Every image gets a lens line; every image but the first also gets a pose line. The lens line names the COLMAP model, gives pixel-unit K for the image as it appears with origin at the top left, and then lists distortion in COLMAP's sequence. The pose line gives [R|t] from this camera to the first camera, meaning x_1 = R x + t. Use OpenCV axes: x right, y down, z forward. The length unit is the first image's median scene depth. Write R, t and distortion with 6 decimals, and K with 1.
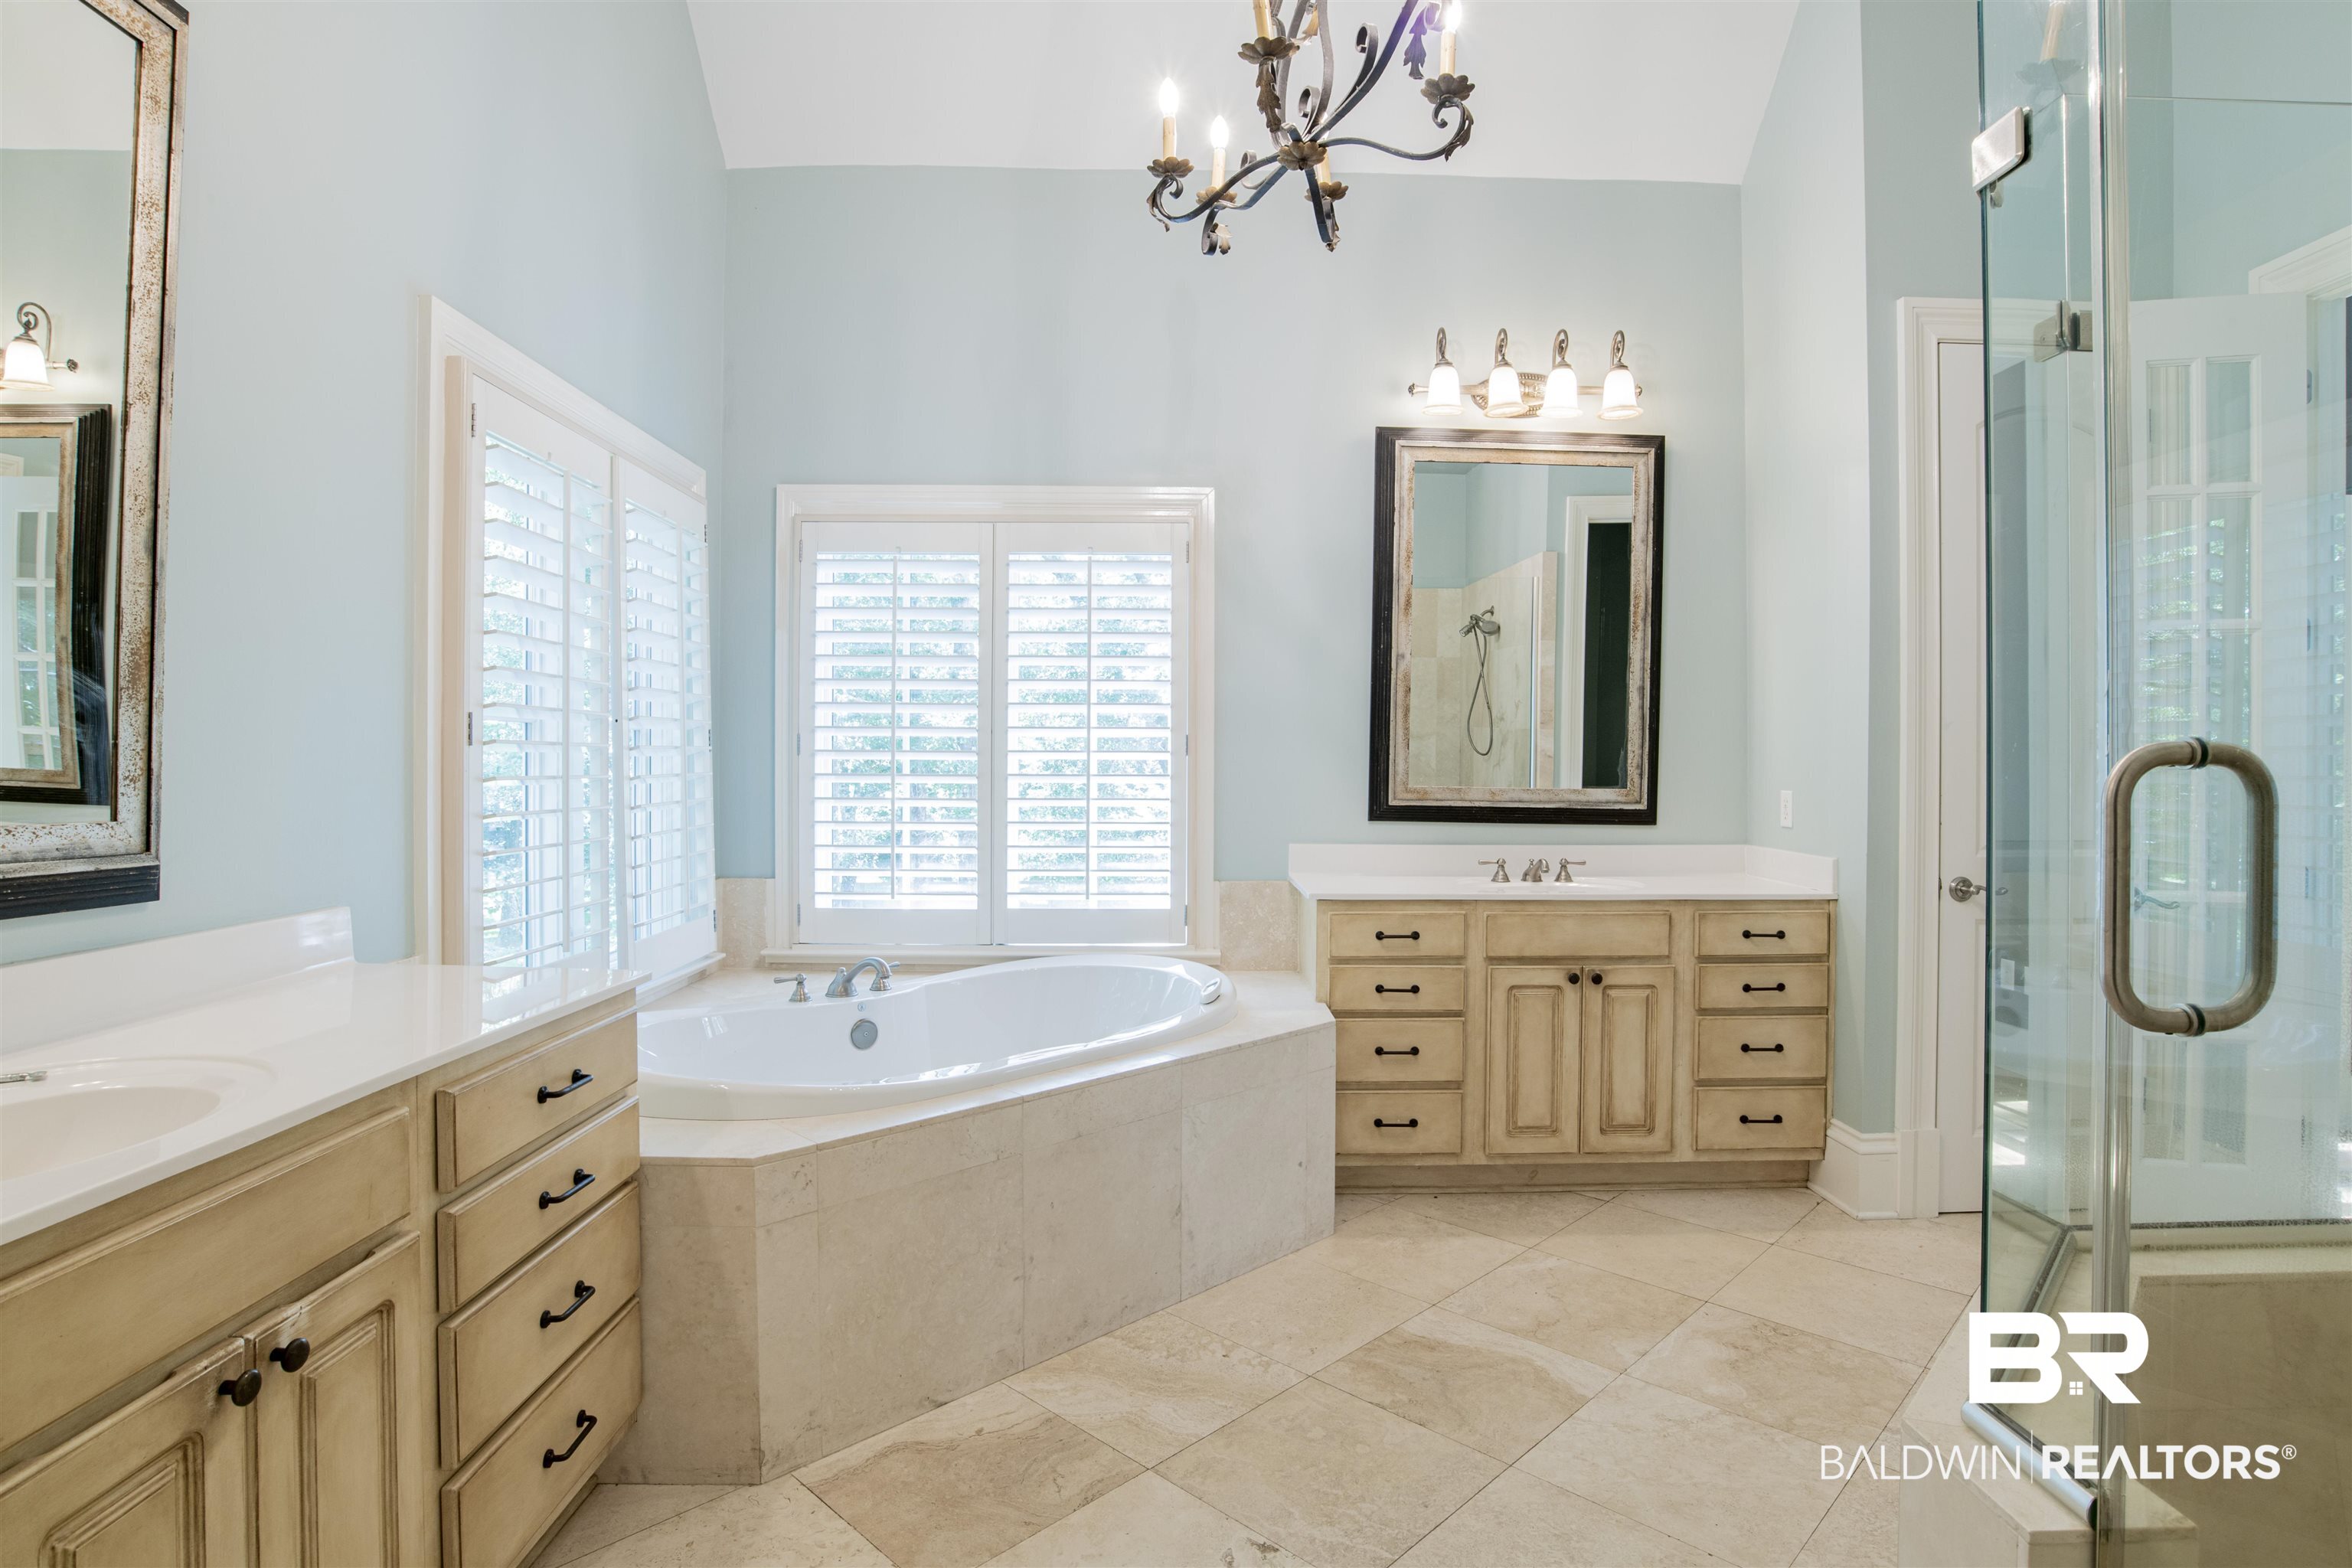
lens RADIAL K [[1254.0, 0, 1161.3], [0, 1254.0, 767.8], [0, 0, 1]] dist [-0.061762, 0.020217]
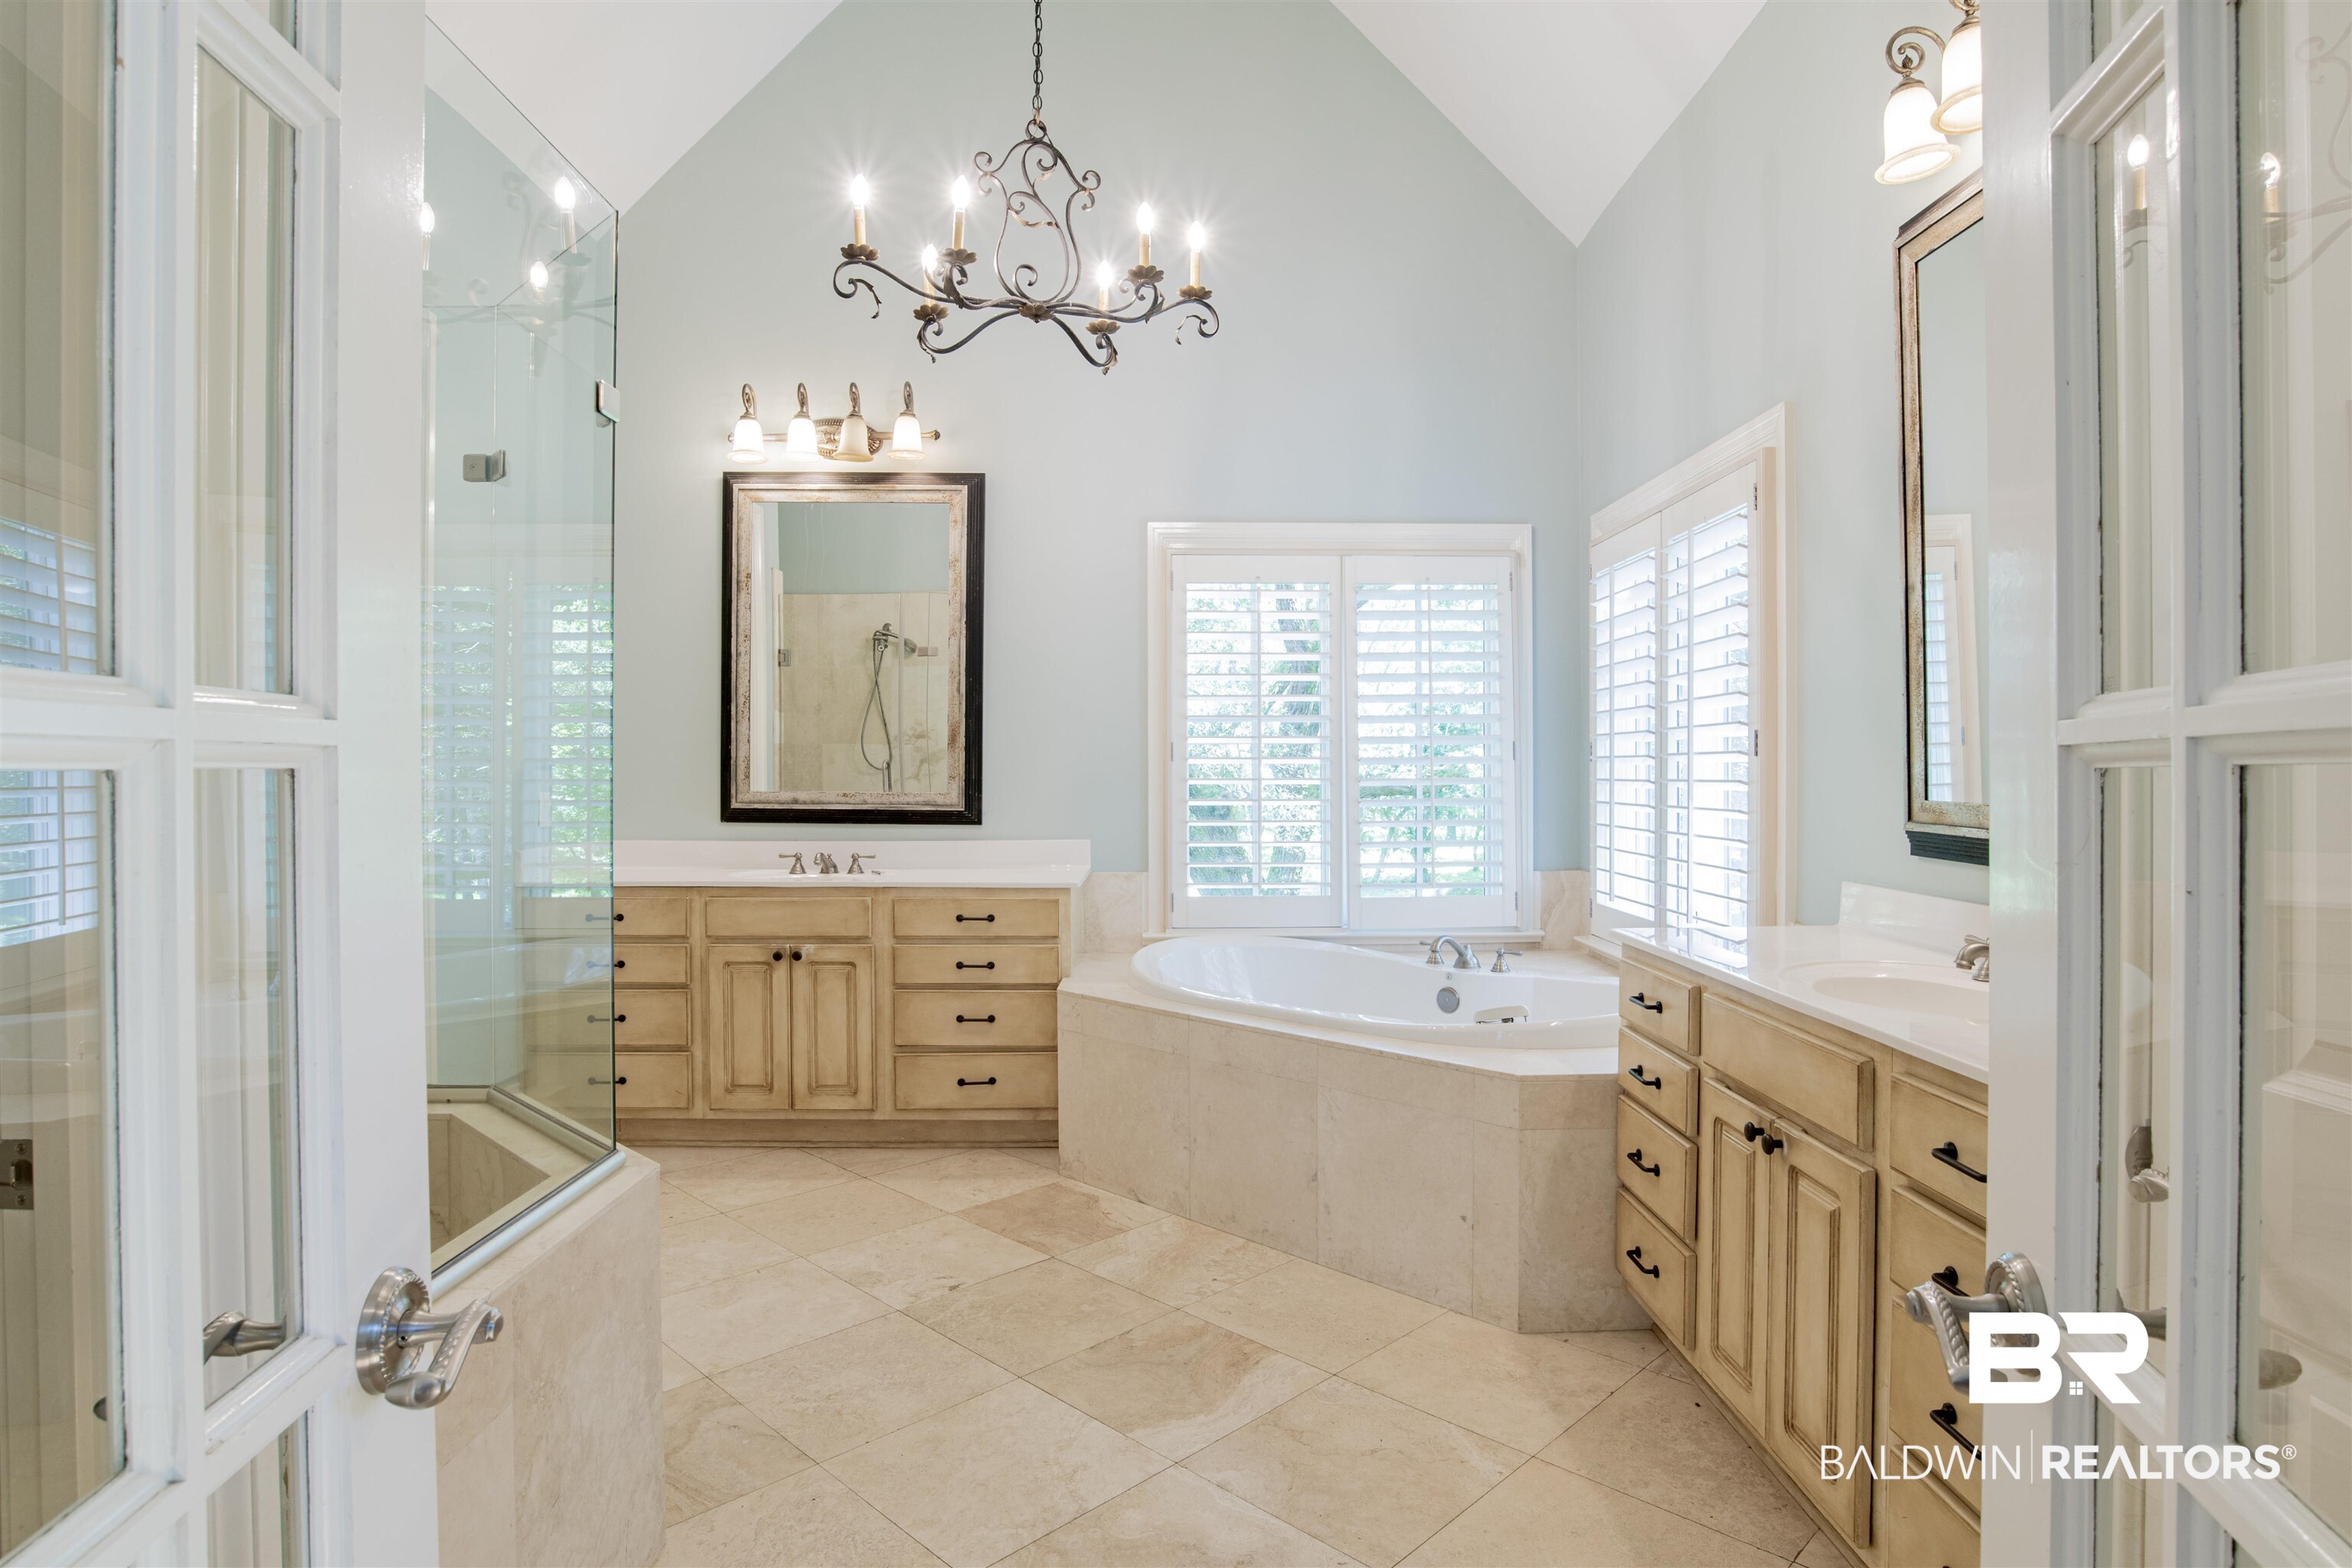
lens RADIAL K [[1244.8, 0, 1154.4], [0, 1244.8, 781.6], [0, 0, 1]] dist [-0.047131, 0.006679]
pose [[-0.029629, 0.002639, -0.999557, 1.237812], [-0.002219, 0.999994, 0.002706, 0.007370], [0.999558, 0.002299, -0.029623, 1.003583]]
